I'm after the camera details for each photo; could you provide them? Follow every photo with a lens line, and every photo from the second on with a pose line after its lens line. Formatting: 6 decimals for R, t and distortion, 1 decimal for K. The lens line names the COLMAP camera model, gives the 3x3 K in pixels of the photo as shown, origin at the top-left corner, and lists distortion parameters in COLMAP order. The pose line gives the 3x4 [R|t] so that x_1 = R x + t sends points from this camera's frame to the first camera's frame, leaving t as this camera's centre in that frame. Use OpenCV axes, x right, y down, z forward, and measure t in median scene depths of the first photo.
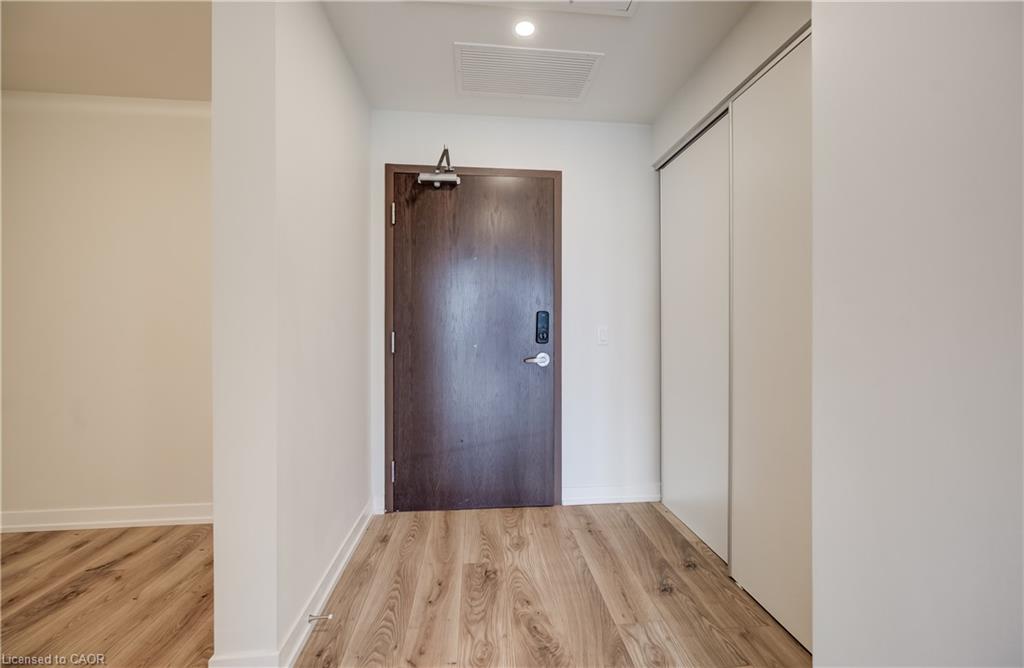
lens RADIAL K [[408.9, 0, 512.0], [0, 408.9, 334.0], [0, 0, 1]] dist [0.000100, 0.000230]
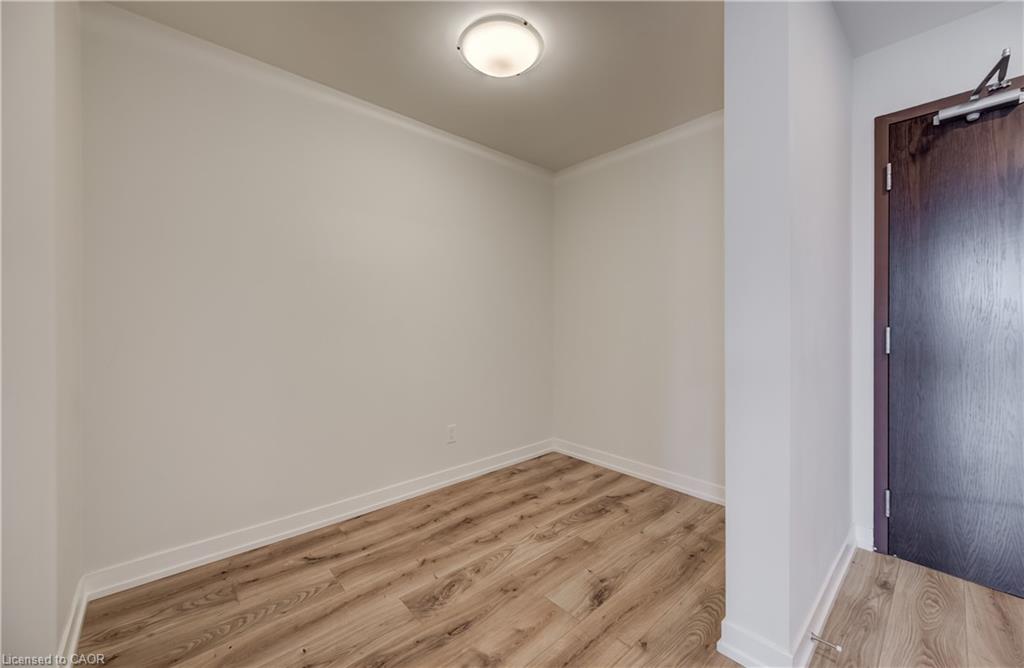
lens RADIAL K [[399.6, 0, 516.2], [0, 399.6, 331.8], [0, 0, 1]] dist [0.000701, 0.000522]
pose [[0.596199, 0.016737, -0.802662, -0.124292], [-0.017638, 0.999814, 0.007748, 0.015104], [0.802643, 0.009538, 0.596384, -0.045414]]
